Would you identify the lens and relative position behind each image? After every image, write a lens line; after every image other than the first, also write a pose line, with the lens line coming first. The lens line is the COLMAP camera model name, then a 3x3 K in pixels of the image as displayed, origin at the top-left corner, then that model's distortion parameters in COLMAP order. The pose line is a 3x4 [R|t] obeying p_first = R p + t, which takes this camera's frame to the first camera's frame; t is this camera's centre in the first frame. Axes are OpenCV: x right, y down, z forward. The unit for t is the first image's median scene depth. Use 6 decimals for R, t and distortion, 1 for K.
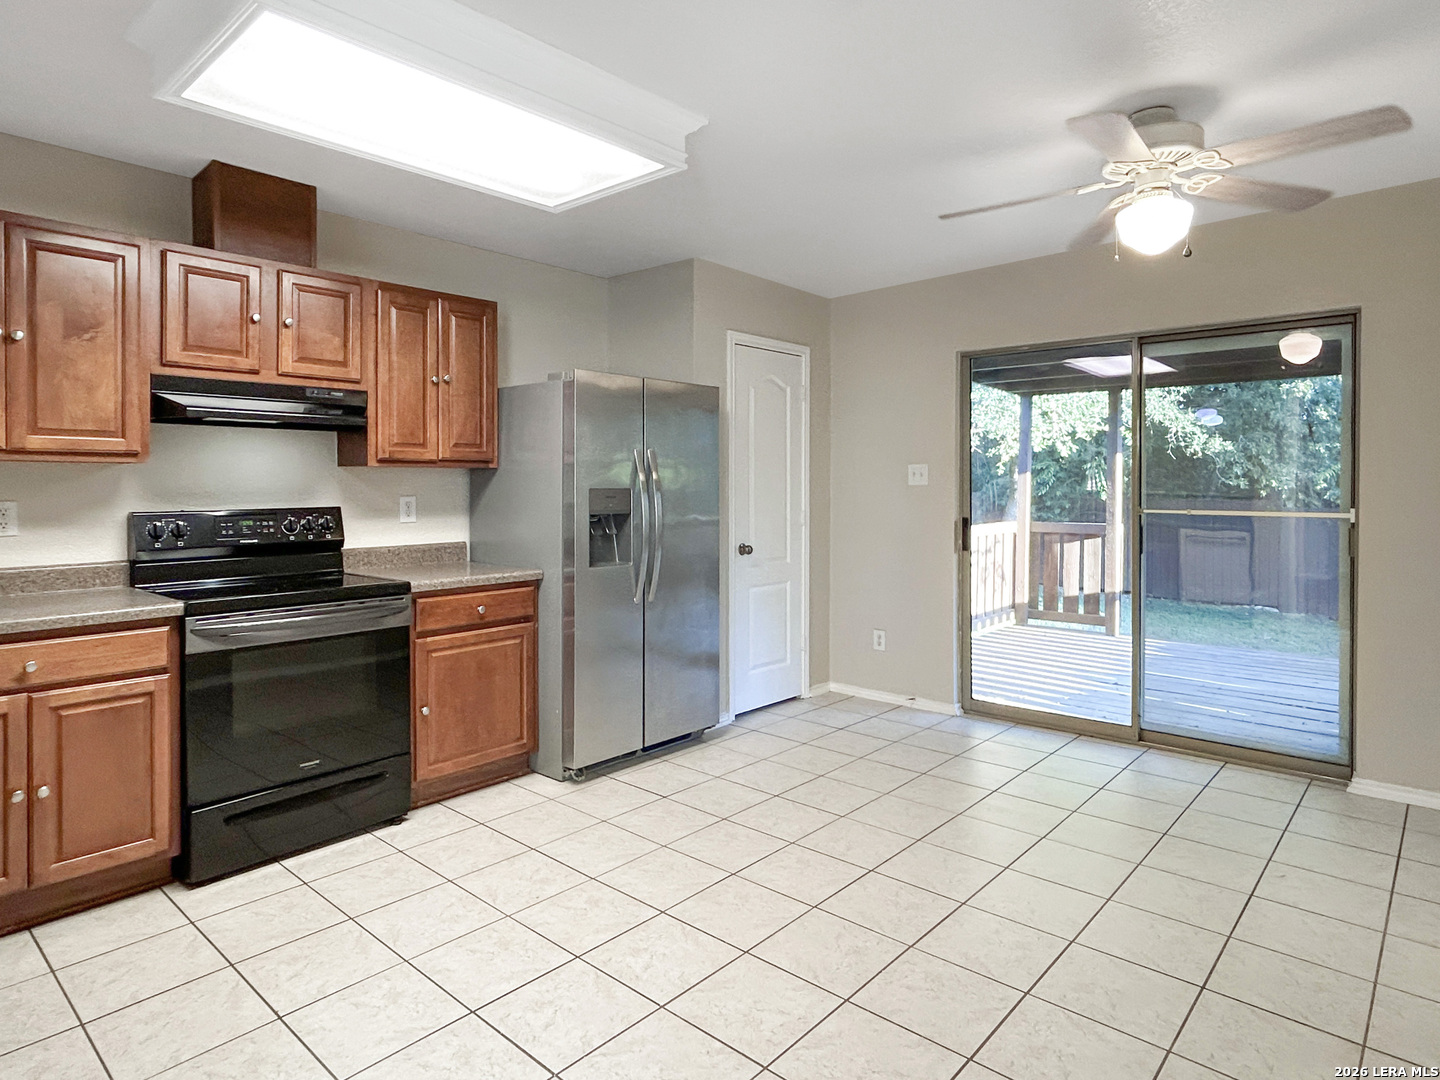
lens RADIAL K [[817.8, 0, 740.1], [0, 817.8, 491.6], [0, 0, 1]] dist [0.005995, 0.000965]
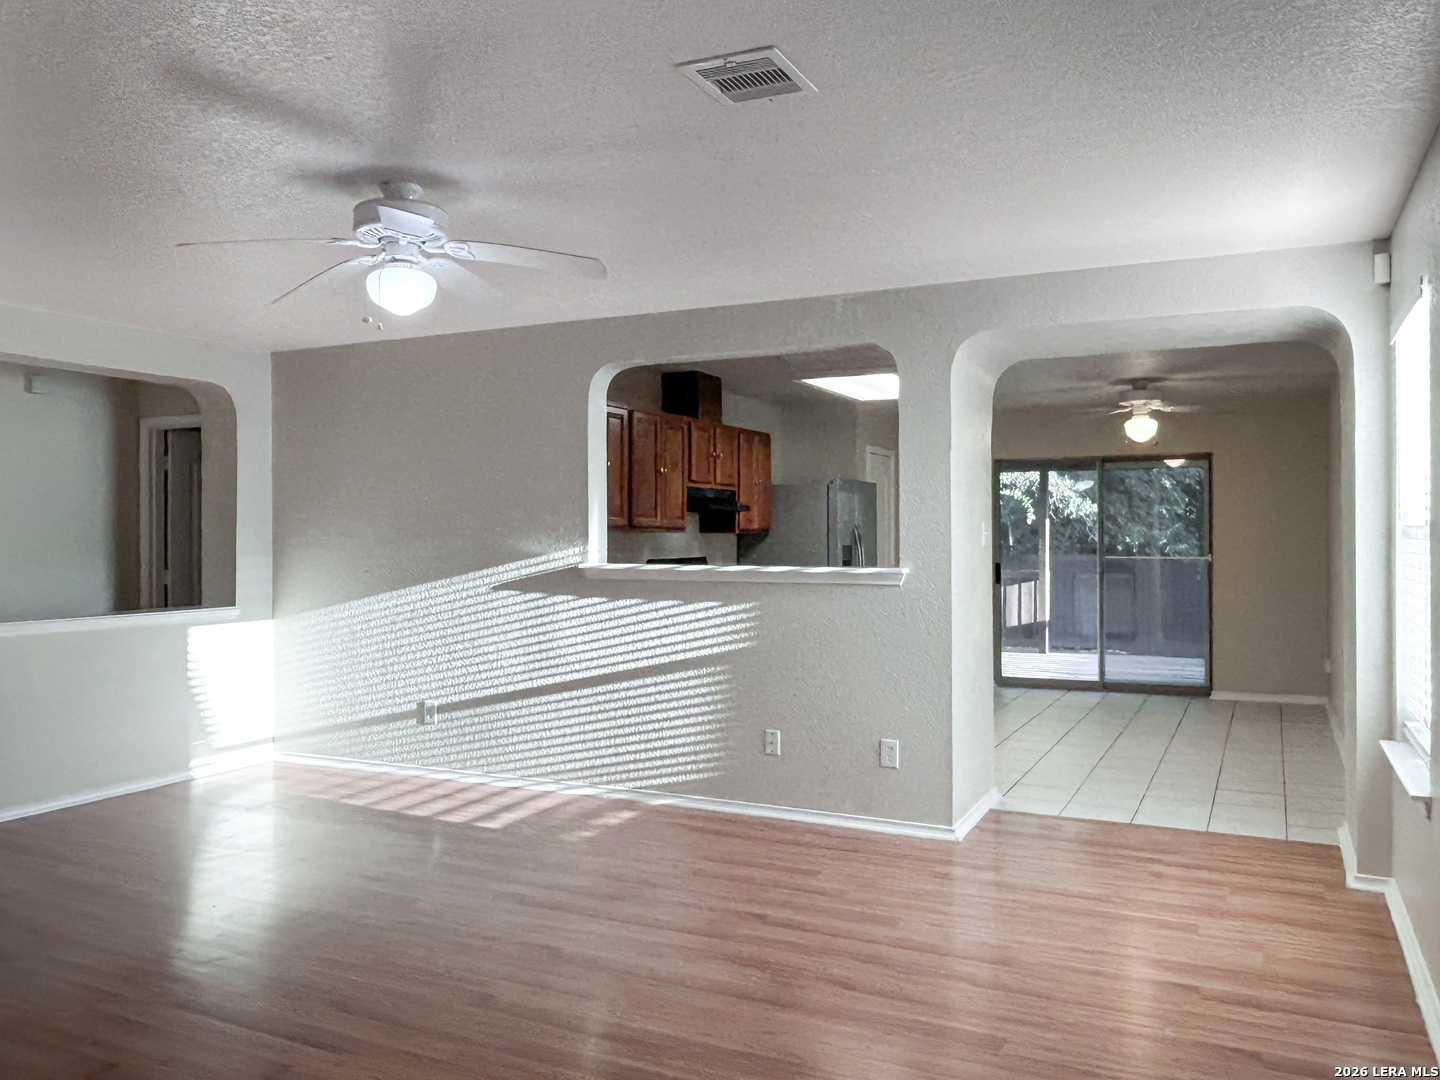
lens RADIAL K [[1149.6, 0, 712.9], [0, 1149.6, 540.4], [0, 0, 1]] dist [0.035887, -0.009257]
pose [[0.962904, -0.005077, 0.269798, -0.555960], [0.008051, 0.999918, -0.009919, 0.004389], [-0.269725, 0.011723, 0.962866, -0.652208]]
